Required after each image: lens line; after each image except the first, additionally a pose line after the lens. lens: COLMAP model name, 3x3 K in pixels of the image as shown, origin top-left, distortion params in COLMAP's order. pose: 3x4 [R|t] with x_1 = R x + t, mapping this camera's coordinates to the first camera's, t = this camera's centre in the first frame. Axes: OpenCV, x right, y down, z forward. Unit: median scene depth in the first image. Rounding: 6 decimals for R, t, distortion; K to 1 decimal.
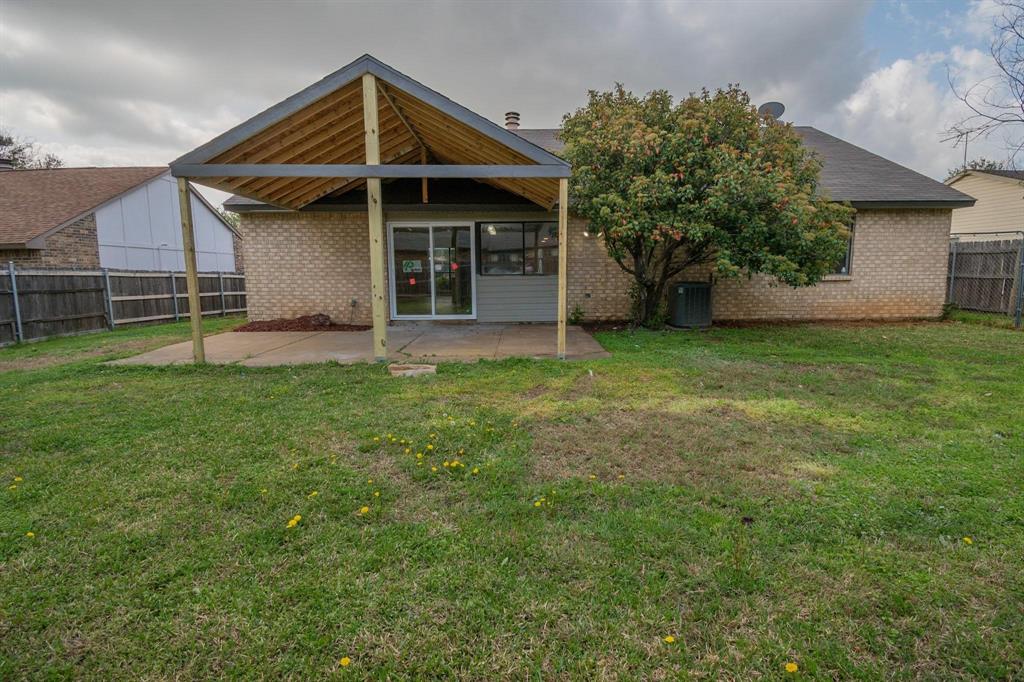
lens RADIAL K [[459.5, 0, 514.0], [0, 459.5, 340.1], [0, 0, 1]] dist [0.003991, -0.016928]
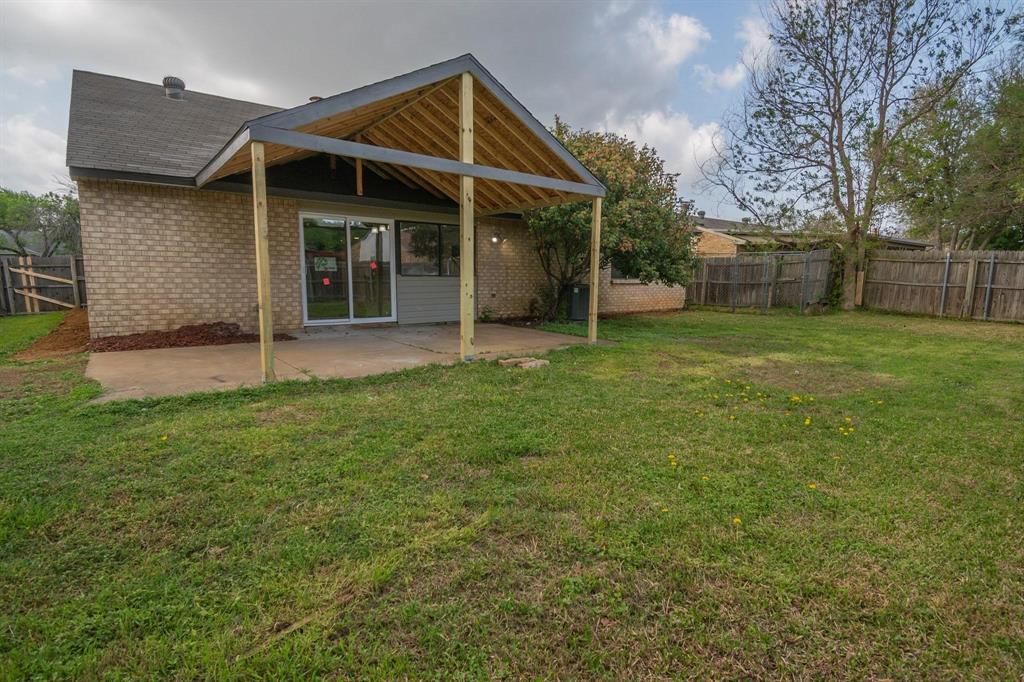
lens RADIAL K [[459.5, 0, 530.8], [0, 459.5, 327.7], [0, 0, 1]] dist [0.003991, -0.016928]
pose [[0.816840, -0.049391, 0.574746, -0.429989], [0.069392, 0.997506, -0.012901, -0.001290], [-0.572676, 0.050420, 0.818230, 0.068053]]
